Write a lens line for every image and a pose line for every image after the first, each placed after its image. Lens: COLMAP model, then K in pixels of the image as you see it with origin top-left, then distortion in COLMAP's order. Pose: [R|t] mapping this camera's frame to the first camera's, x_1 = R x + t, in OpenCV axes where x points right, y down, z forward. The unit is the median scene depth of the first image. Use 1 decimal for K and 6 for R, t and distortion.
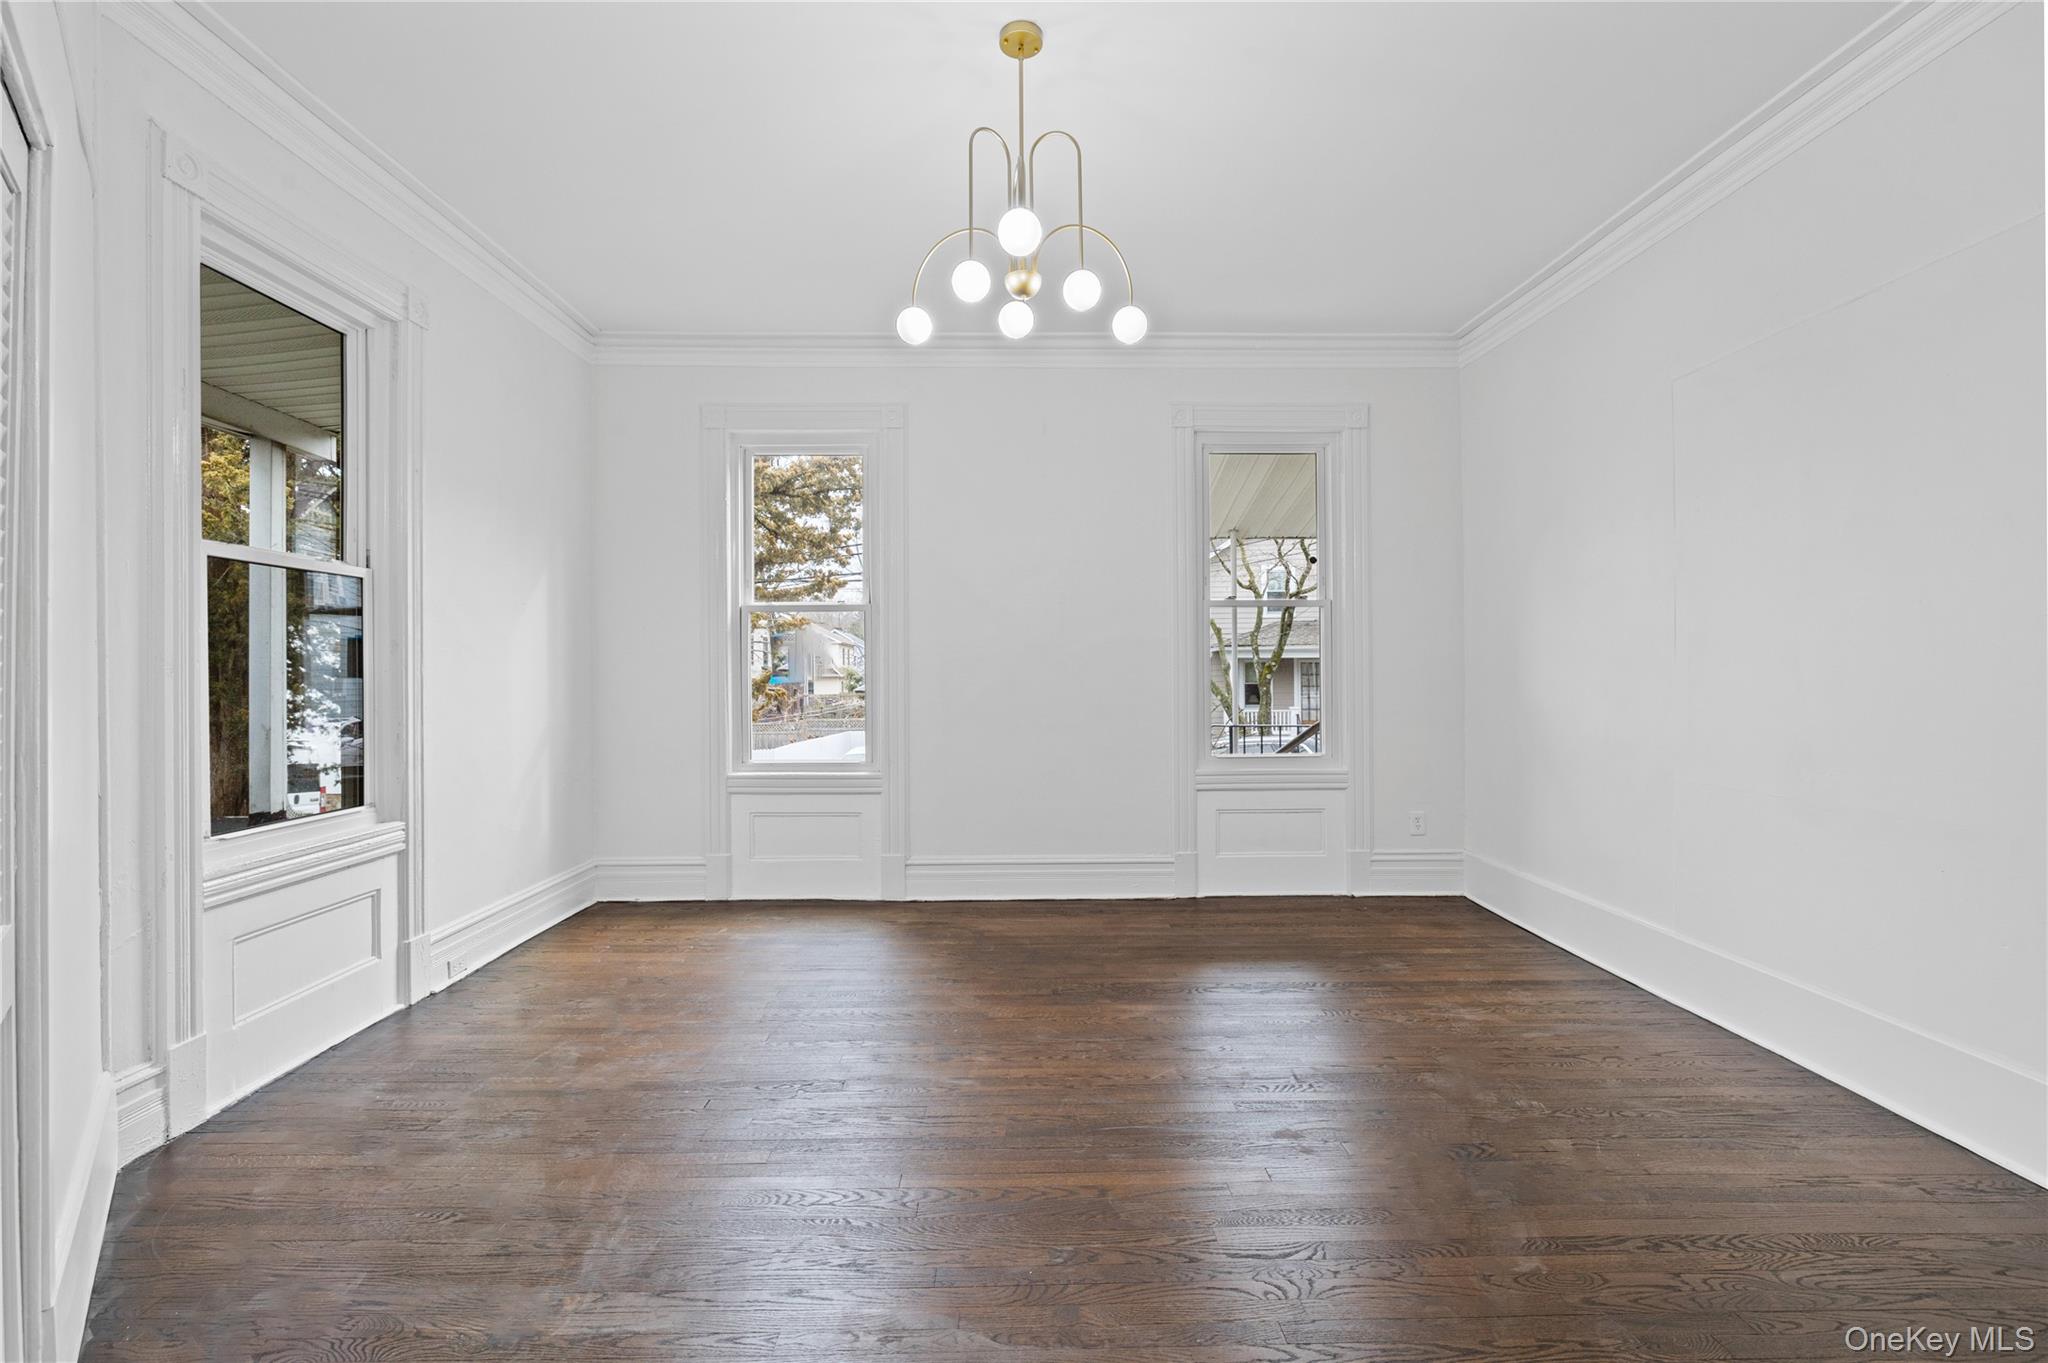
lens RADIAL K [[897.3, 0, 1023.2], [0, 897.3, 679.3], [0, 0, 1]] dist [-0.005553, 0.000748]
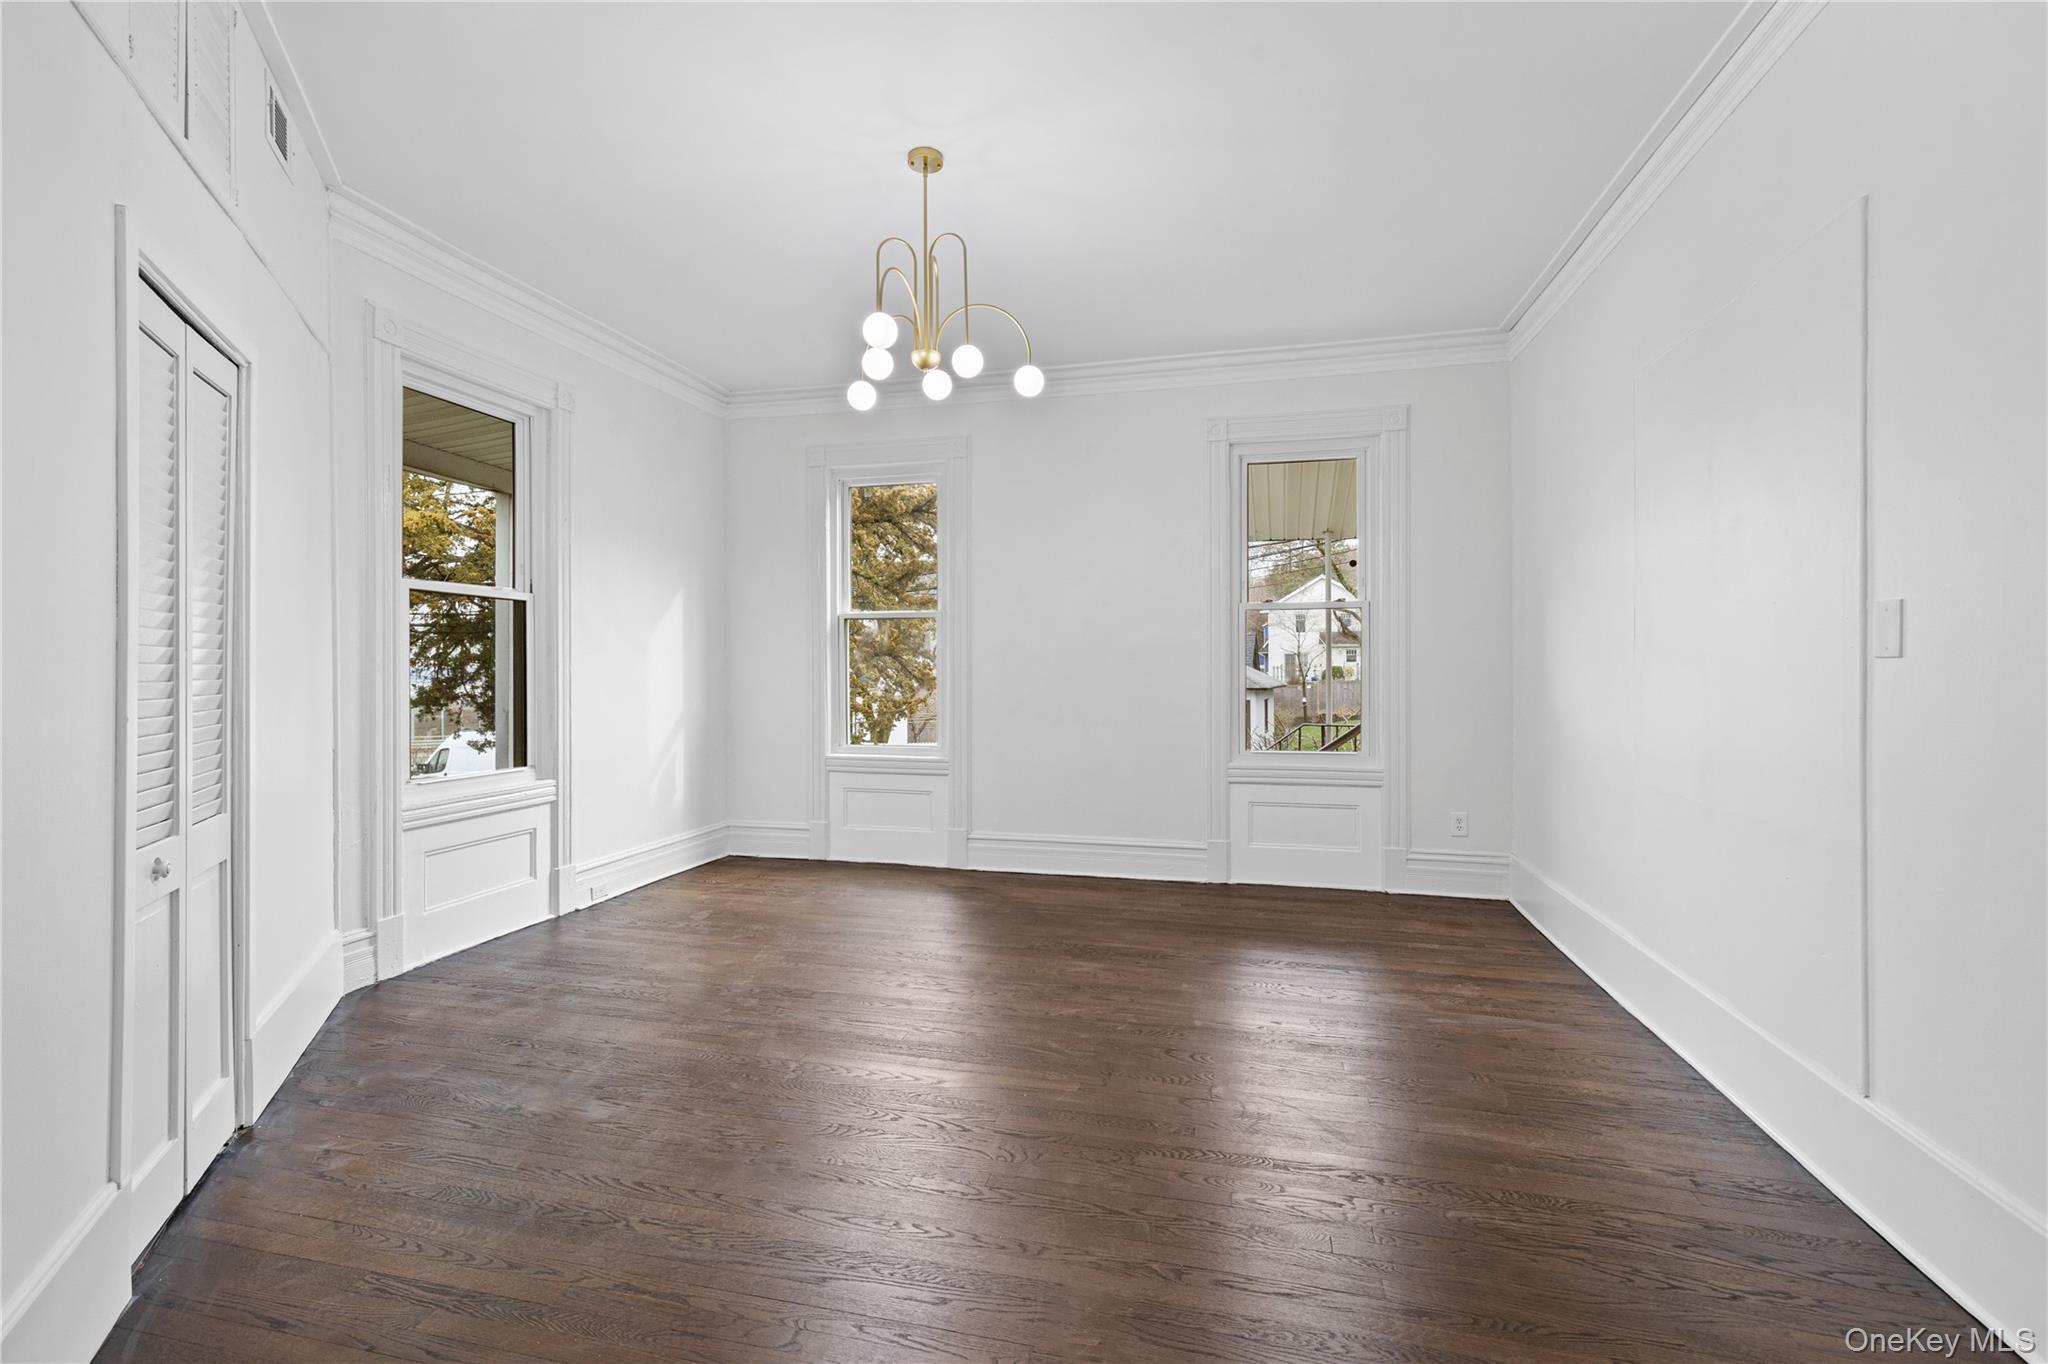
lens RADIAL K [[892.8, 0, 1024.0], [0, 892.8, 682.0], [0, 0, 1]] dist [0.006282, -0.000268]
pose [[0.966361, 0.007412, -0.257082, 0.348828], [-0.005806, 0.999959, 0.007003, -0.002432], [0.257123, -0.005275, 0.966364, -0.126247]]
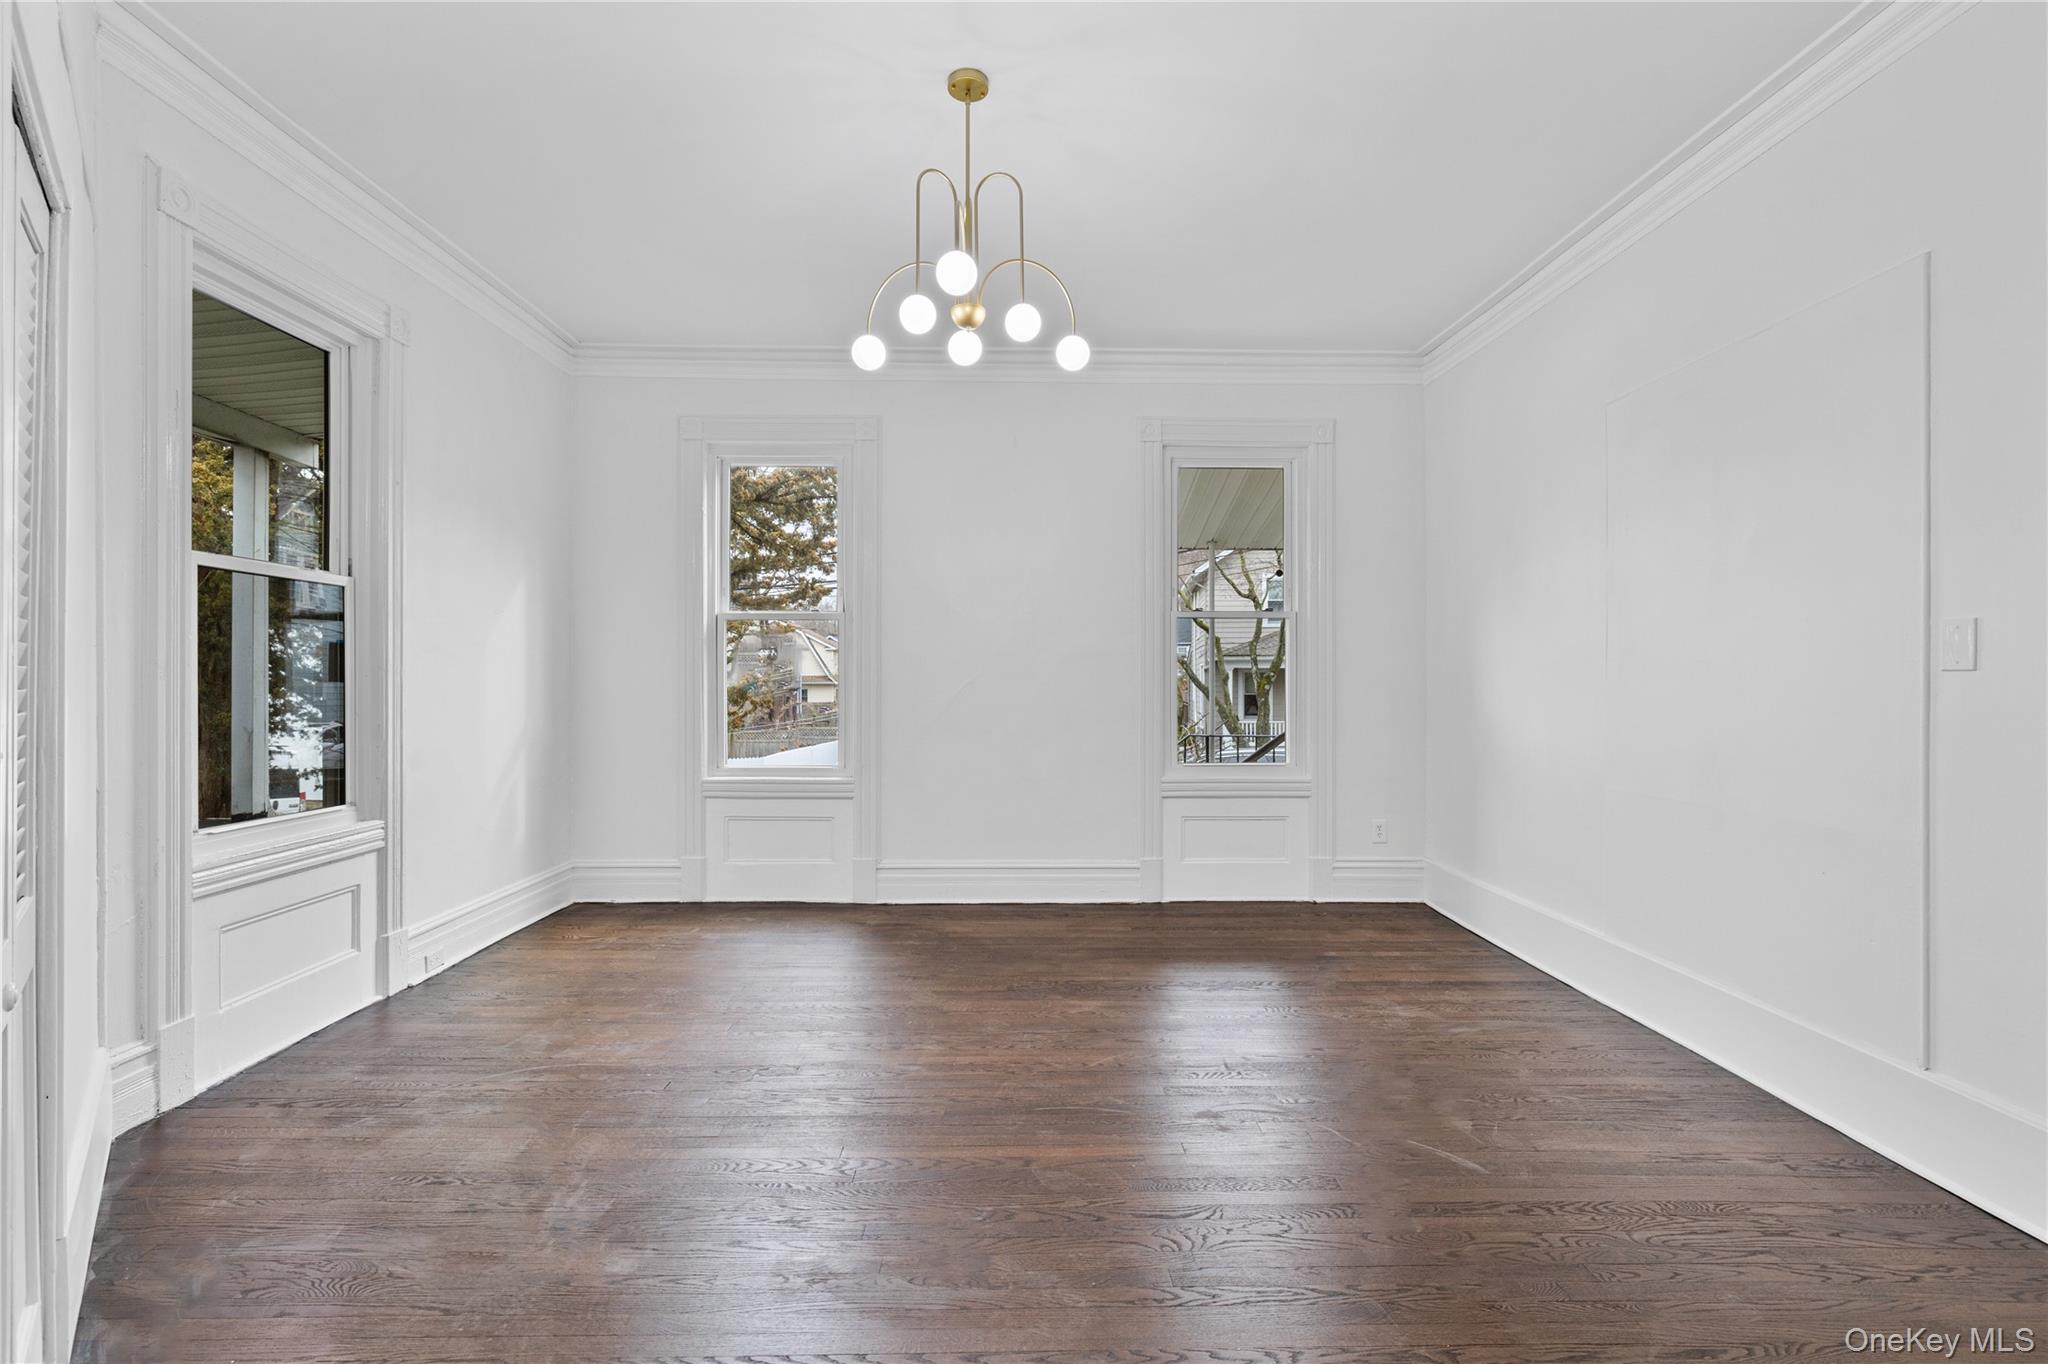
lens RADIAL K [[921.7, 0, 1026.1], [0, 921.7, 690.0], [0, 0, 1]] dist [-0.002113, 0.000076]
pose [[0.999975, 0.006846, 0.001614, 0.053935], [-0.006849, 0.999974, 0.002179, 0.000153], [-0.001599, -0.002190, 0.999996, -0.073194]]
